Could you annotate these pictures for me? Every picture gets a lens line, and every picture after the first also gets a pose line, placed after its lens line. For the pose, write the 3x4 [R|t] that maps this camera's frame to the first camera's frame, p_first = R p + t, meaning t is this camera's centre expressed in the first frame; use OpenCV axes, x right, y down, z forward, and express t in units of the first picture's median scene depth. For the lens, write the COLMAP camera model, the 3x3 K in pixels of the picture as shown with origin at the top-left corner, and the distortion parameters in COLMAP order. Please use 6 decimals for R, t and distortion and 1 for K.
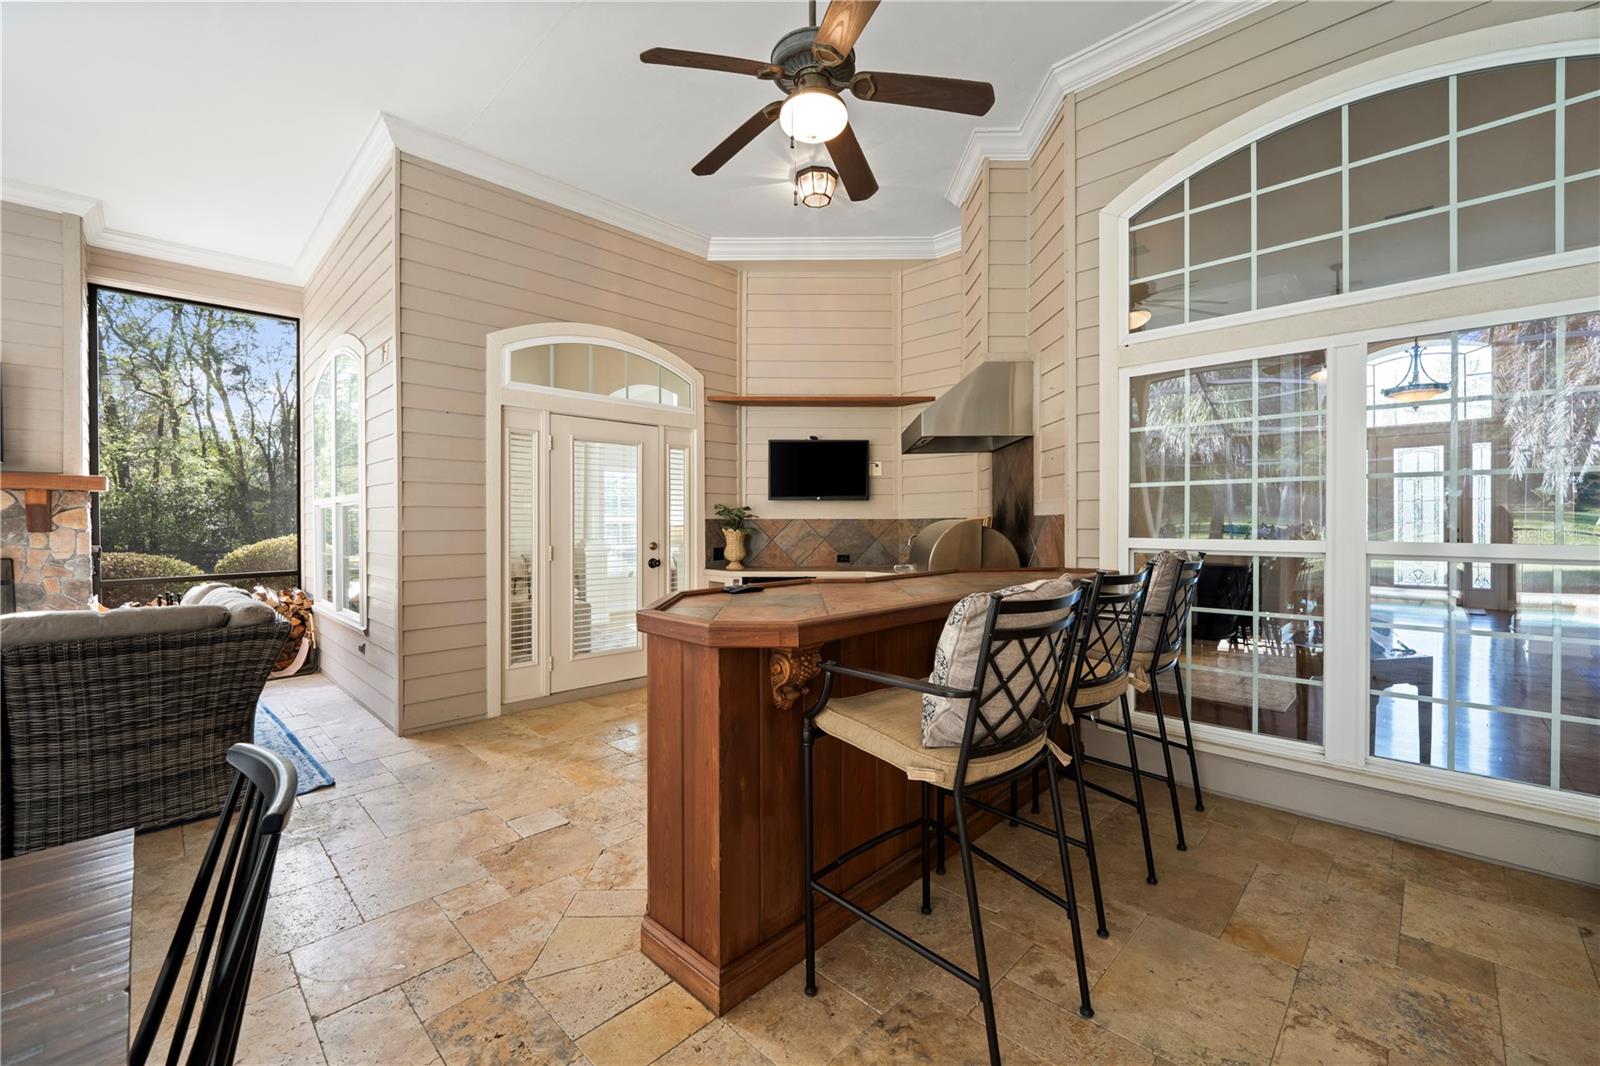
lens RADIAL K [[650.8, 0, 799.6], [0, 650.8, 525.0], [0, 0, 1]] dist [-0.001820, -0.000184]
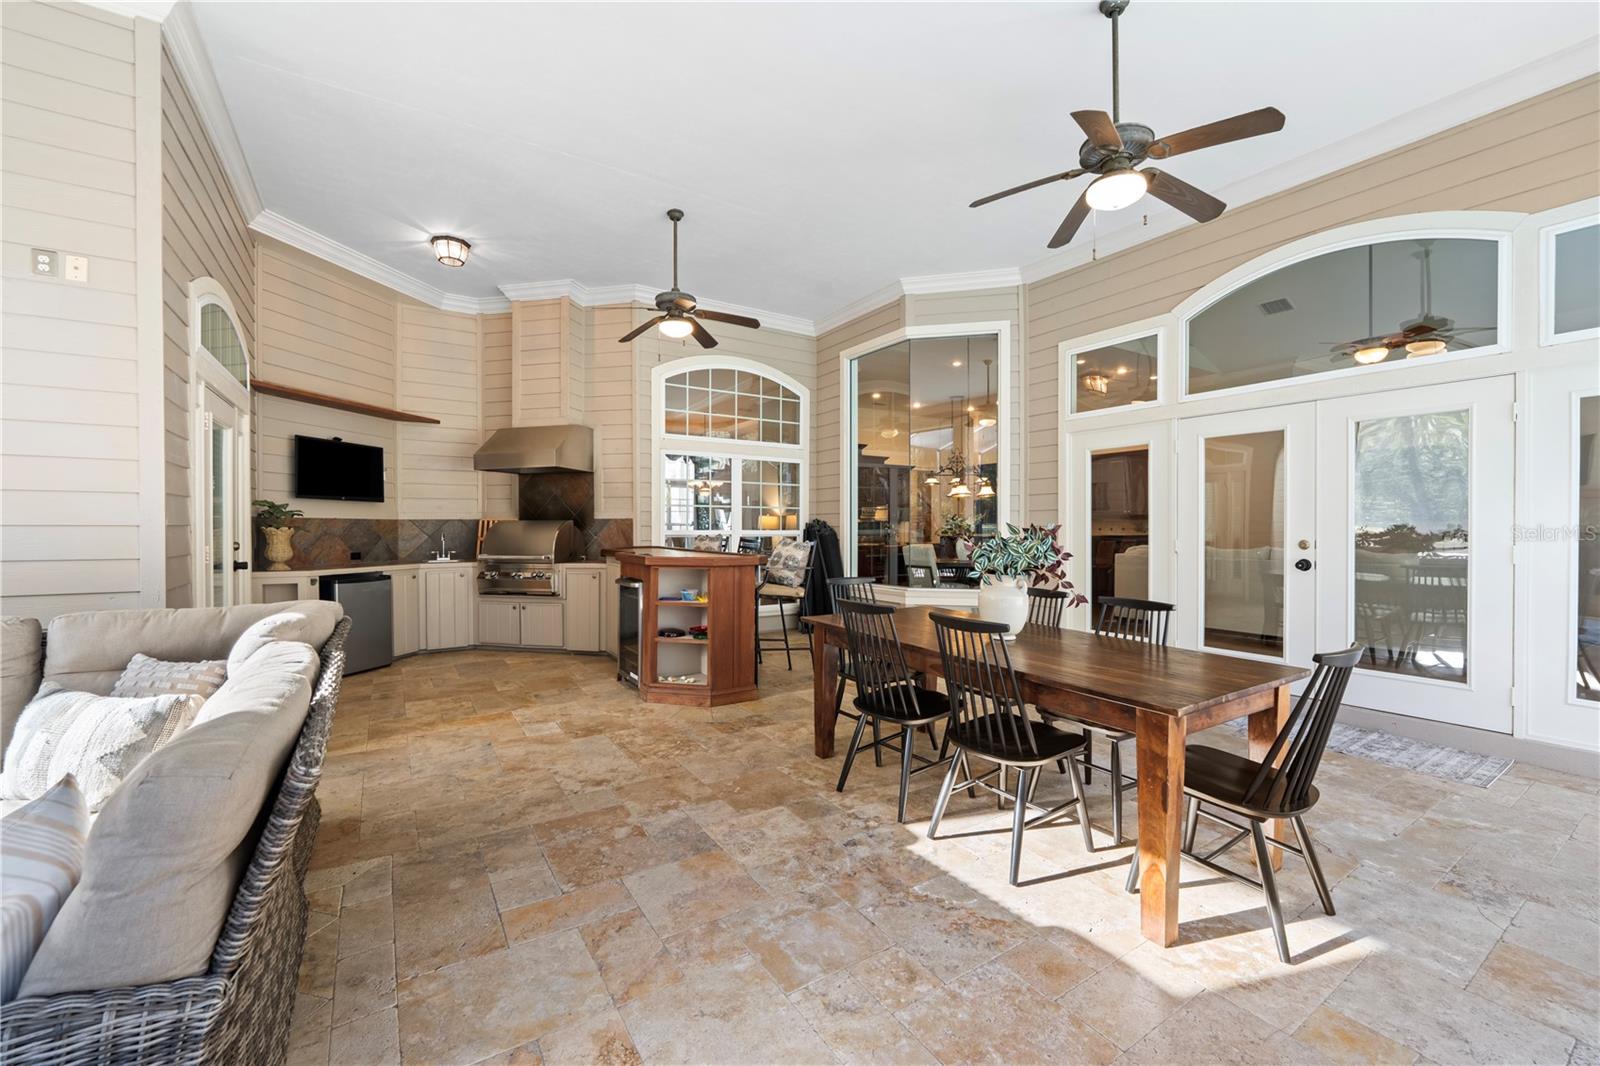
lens RADIAL K [[646.7, 0, 798.4], [0, 646.7, 533.6], [0, 0, 1]] dist [-0.009924, -0.000284]
pose [[0.215152, -0.004803, 0.976569, -0.857533], [0.002760, 0.999987, 0.004310, 0.013604], [-0.976577, 0.001768, 0.215162, 0.076351]]
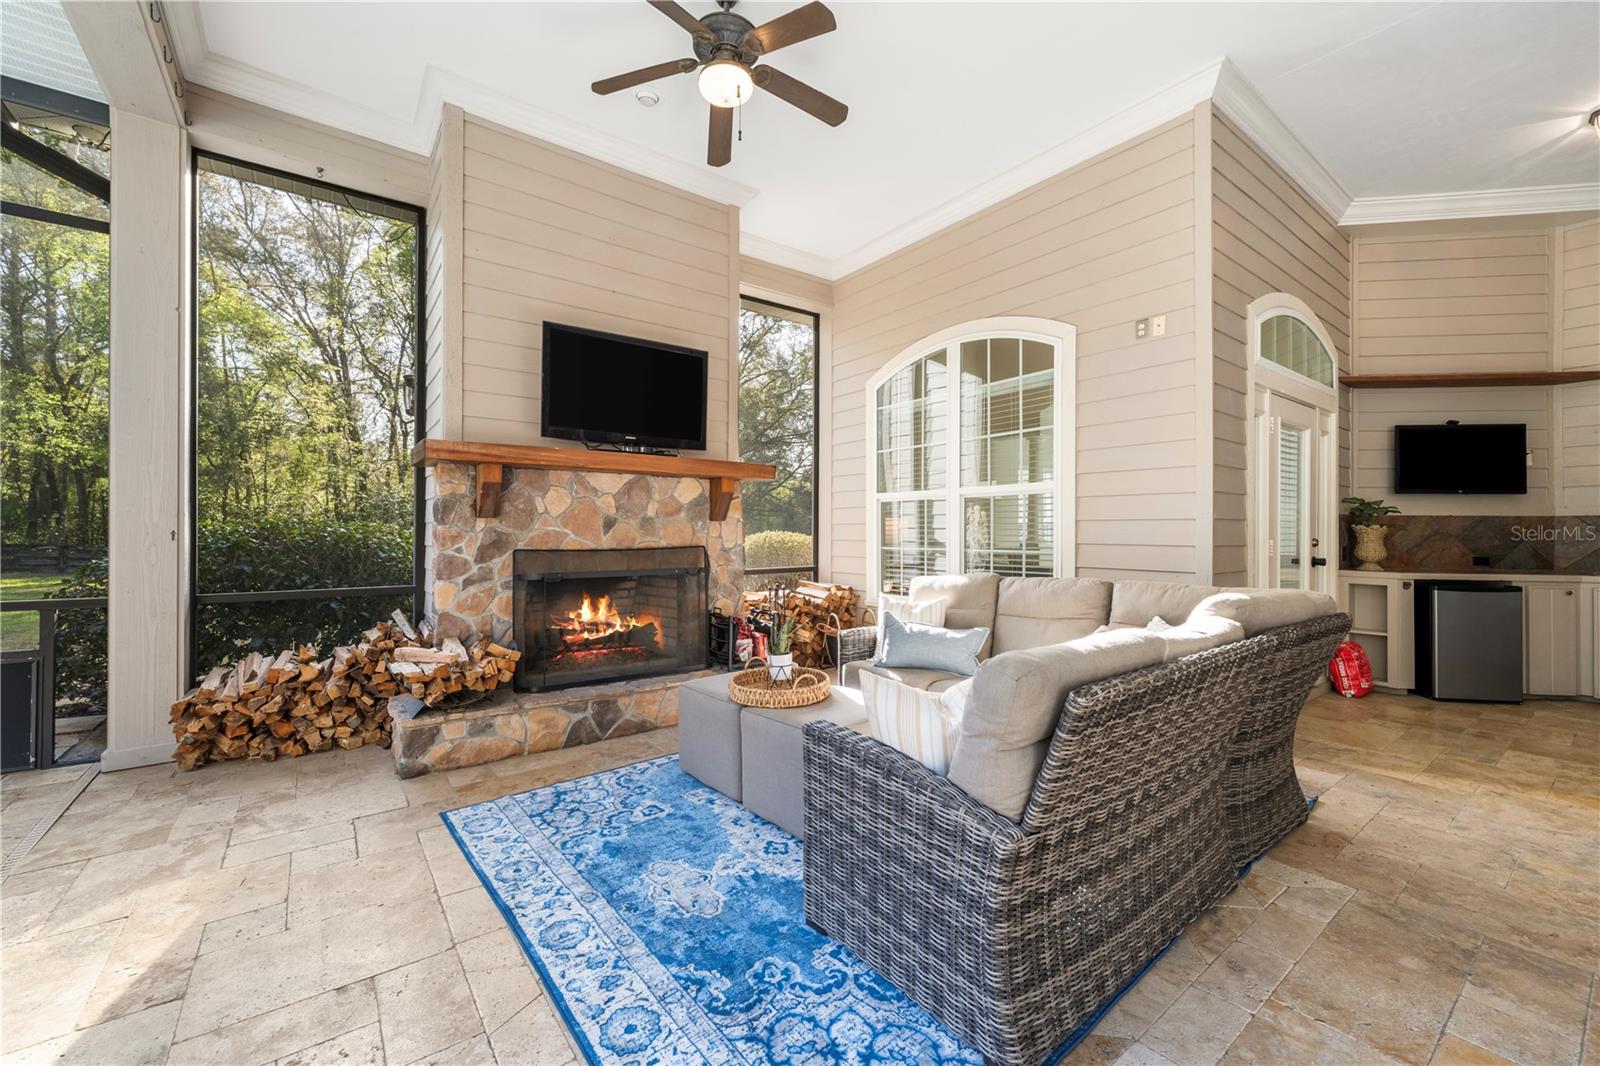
lens RADIAL K [[649.5, 0, 801.8], [0, 649.5, 533.9], [0, 0, 1]] dist [0.001251, -0.000426]
pose [[0.989880, 0.008822, -0.141633, -0.758222], [-0.009588, 0.999943, -0.004721, 0.030107], [0.141583, 0.006031, 0.989908, 0.013812]]
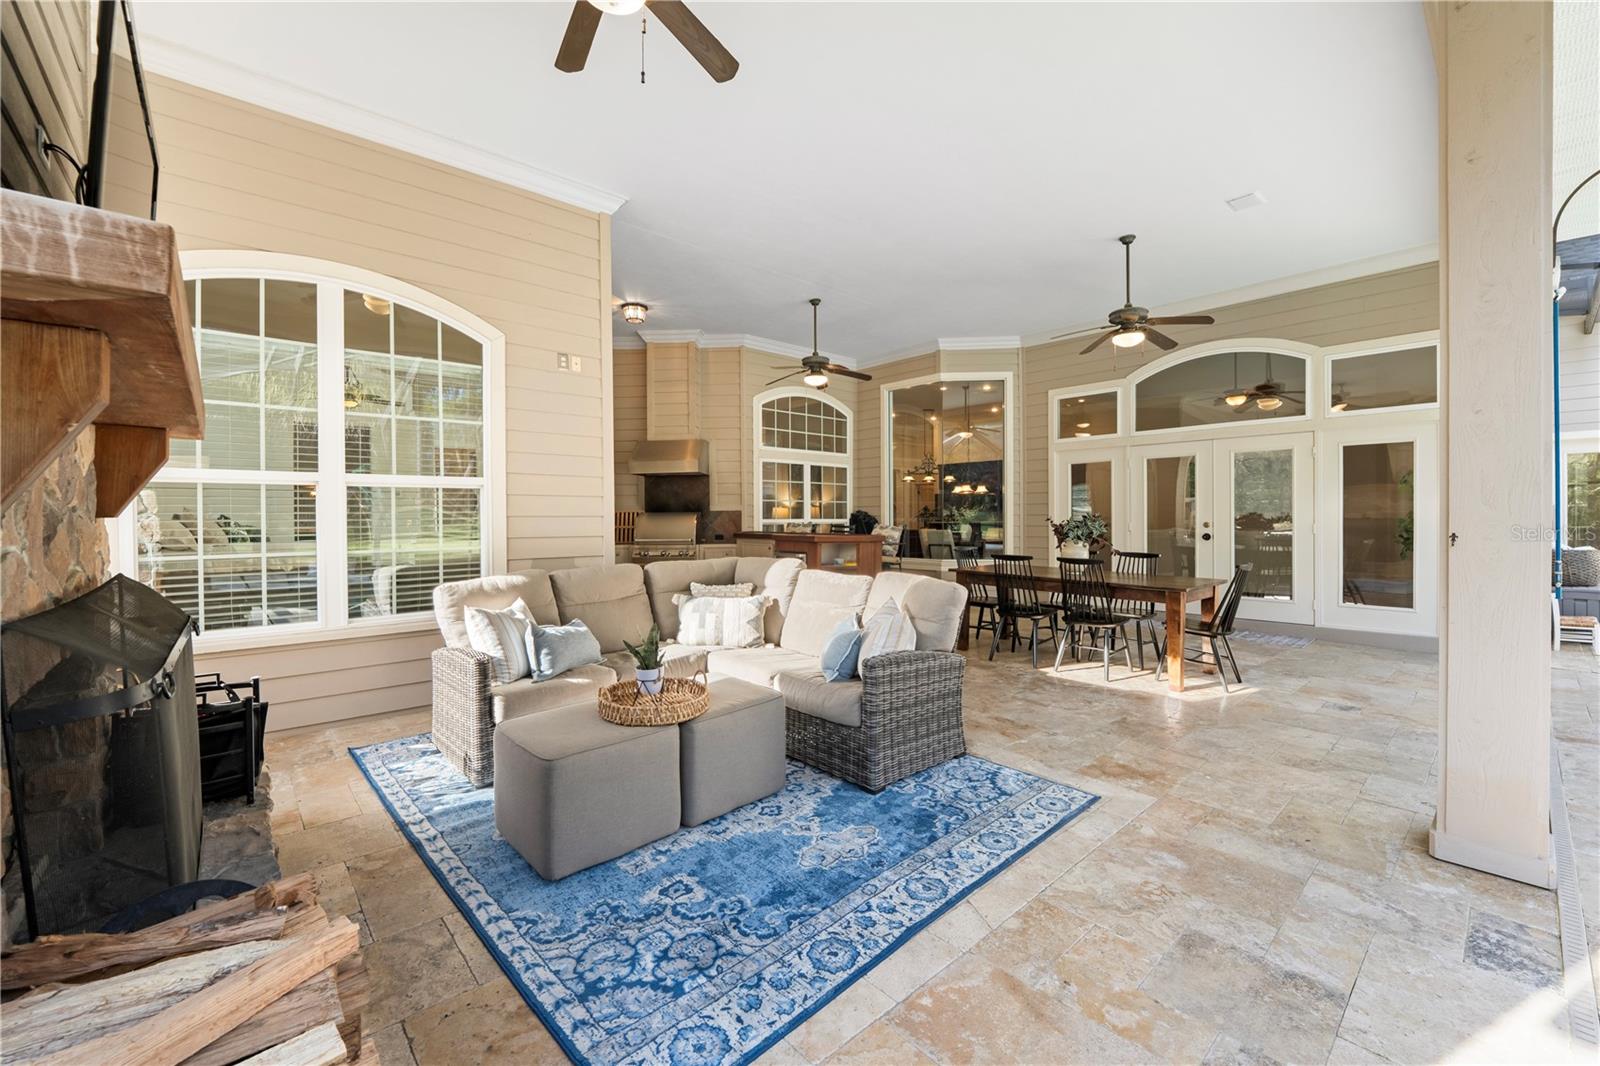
lens RADIAL K [[650.8, 0, 799.6], [0, 650.8, 525.0], [0, 0, 1]] dist [-0.001820, -0.000184]
pose [[0.057790, -0.007467, 0.998301, -1.348422], [0.009152, 0.999934, 0.006949, 0.015906], [-0.998287, 0.008735, 0.057855, 0.403415]]
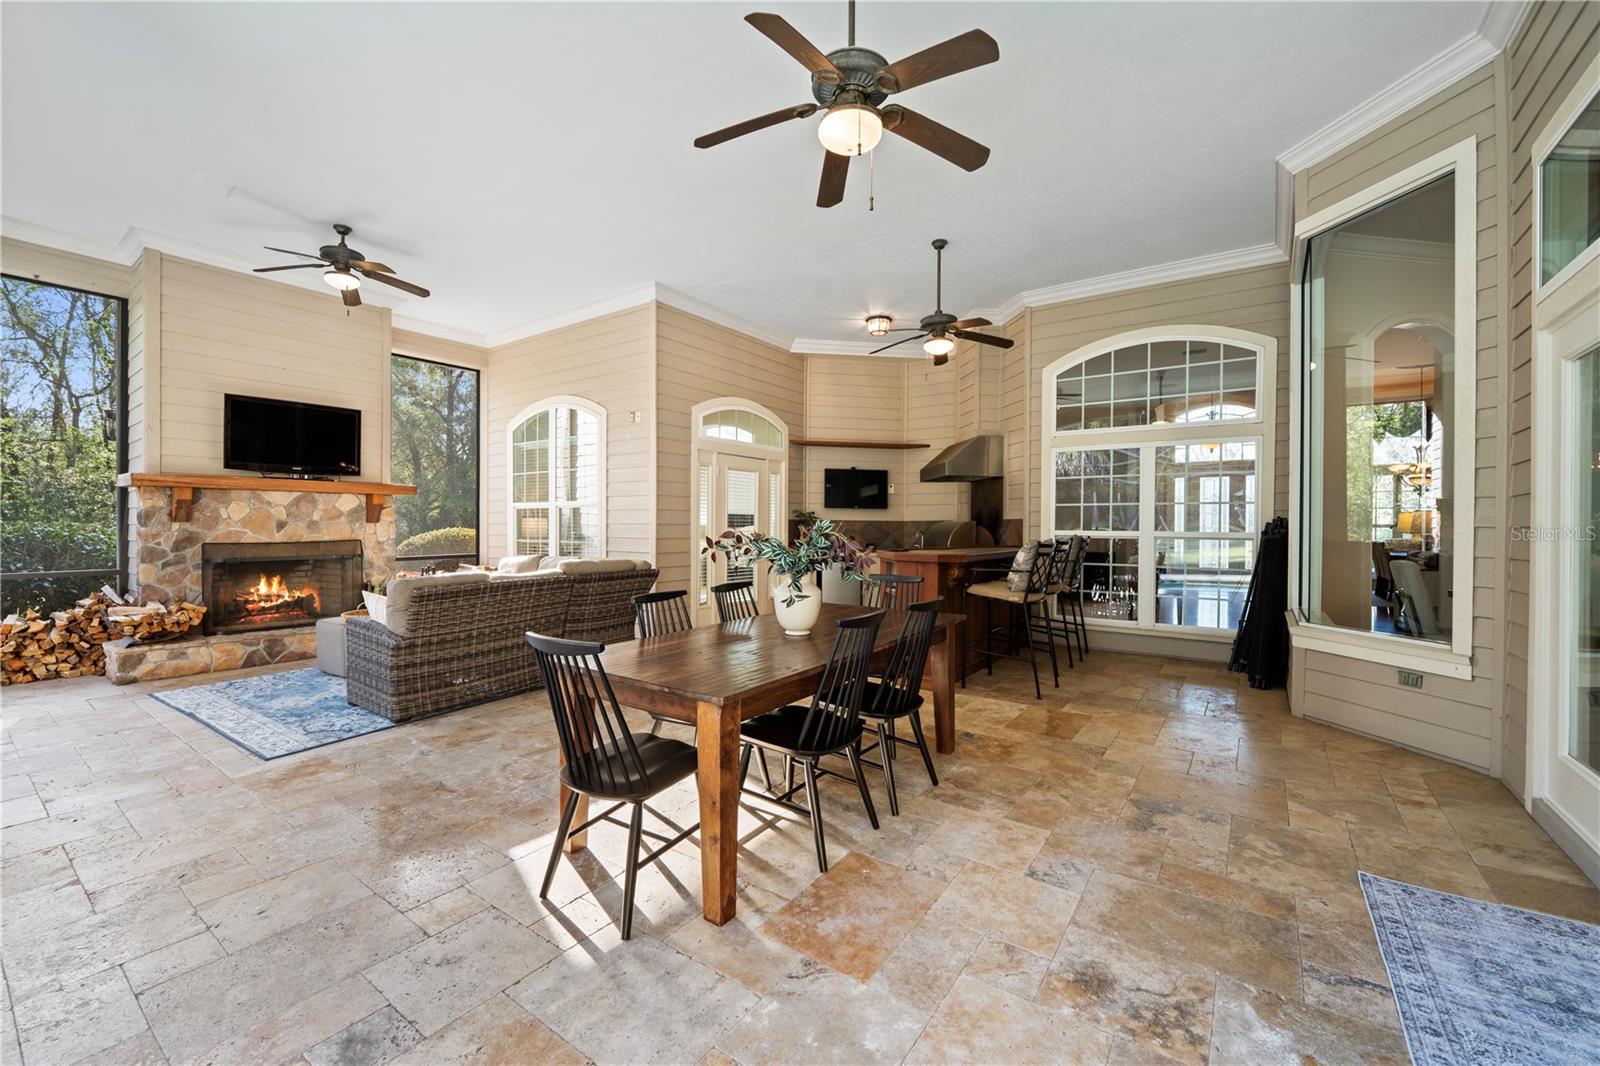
lens RADIAL K [[646.7, 0, 798.4], [0, 646.7, 533.6], [0, 0, 1]] dist [-0.009924, -0.000284]
pose [[0.986803, 0.008513, 0.161703, -0.373014], [-0.009401, 0.999945, 0.004722, 0.017249], [-0.161654, -0.006180, 0.986828, -0.528344]]
